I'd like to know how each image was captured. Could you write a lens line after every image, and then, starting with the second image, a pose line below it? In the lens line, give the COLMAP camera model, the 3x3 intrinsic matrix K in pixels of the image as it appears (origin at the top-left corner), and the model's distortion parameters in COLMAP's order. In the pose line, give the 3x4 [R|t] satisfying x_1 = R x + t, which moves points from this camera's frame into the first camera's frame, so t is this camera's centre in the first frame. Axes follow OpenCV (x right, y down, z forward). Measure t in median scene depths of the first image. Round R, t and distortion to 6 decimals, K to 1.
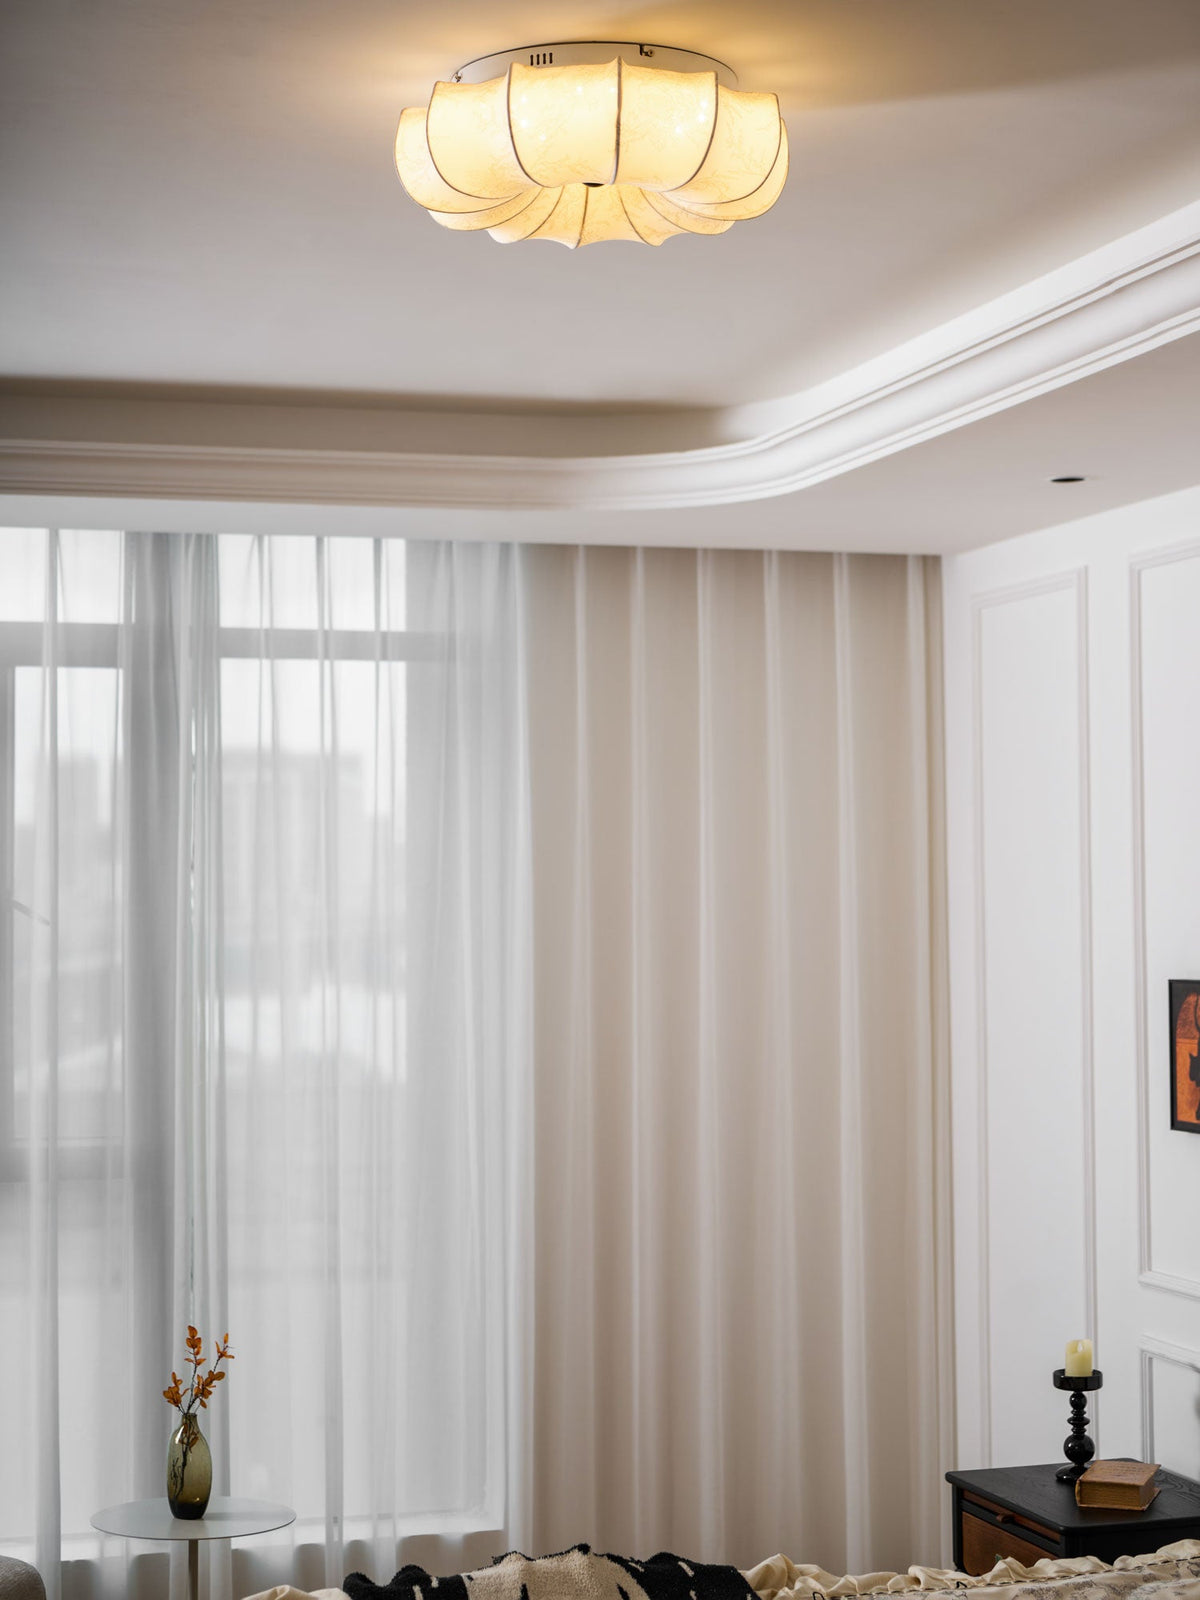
lens RADIAL K [[2998.6, 0, 528.1], [0, 2998.6, 781.7], [0, 0, 1]] dist [-0.010640, 0.000000]
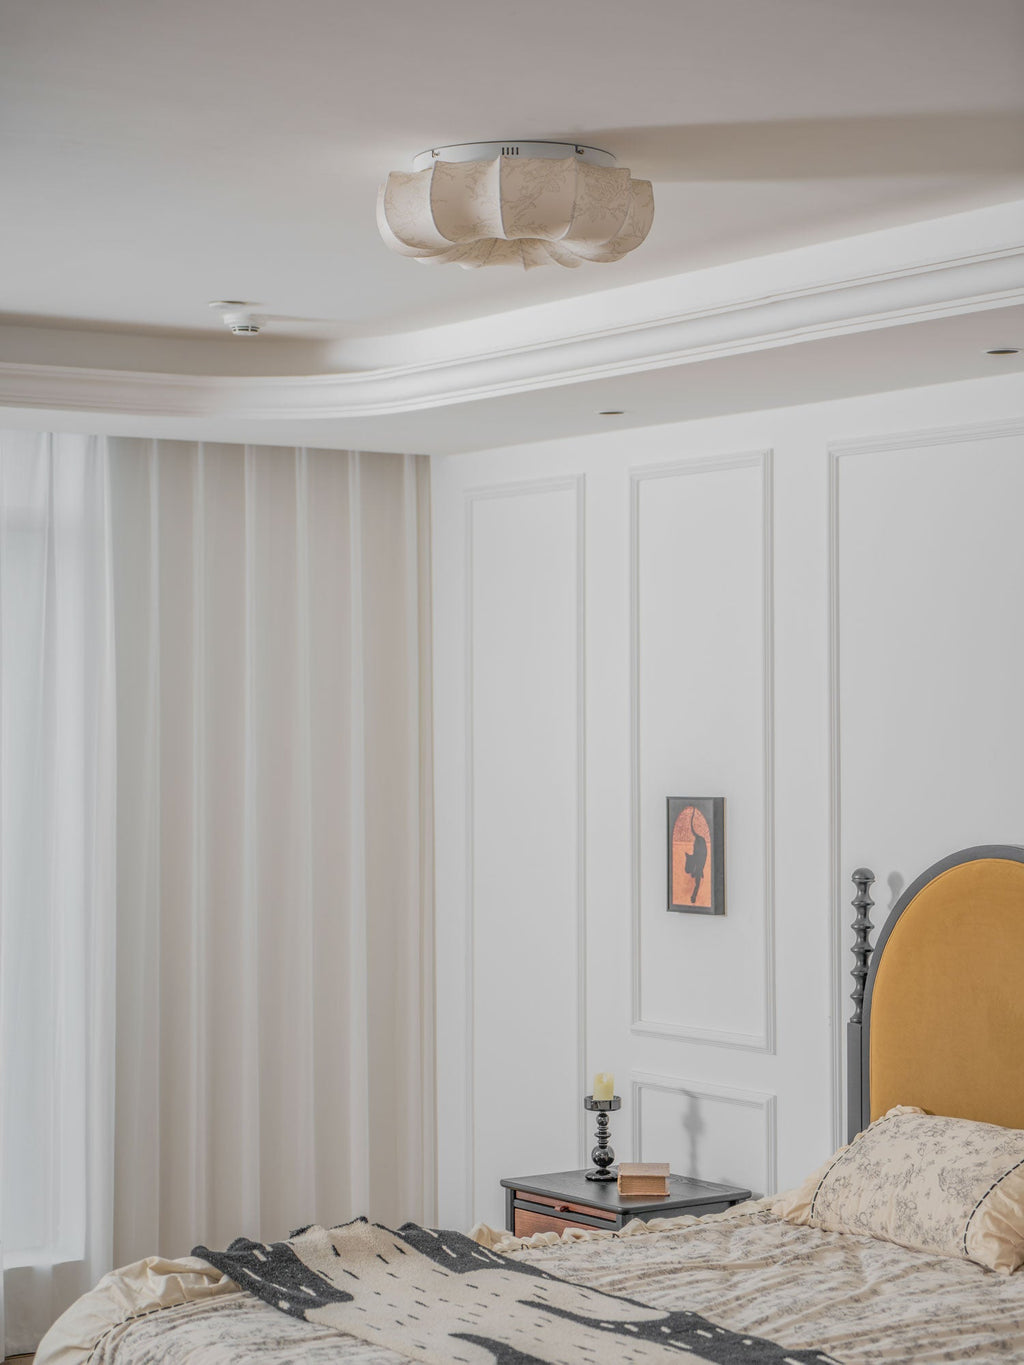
lens RADIAL K [[3046.0, 0, 504.4], [0, 3046.0, 678.3], [0, 0, 1]] dist [0.015611, 0.000000]
pose [[0.947330, 0.008463, 0.320146, -0.280814], [-0.015032, 0.999724, 0.018054, -0.008598], [-0.319905, -0.021915, 0.947196, -0.236464]]
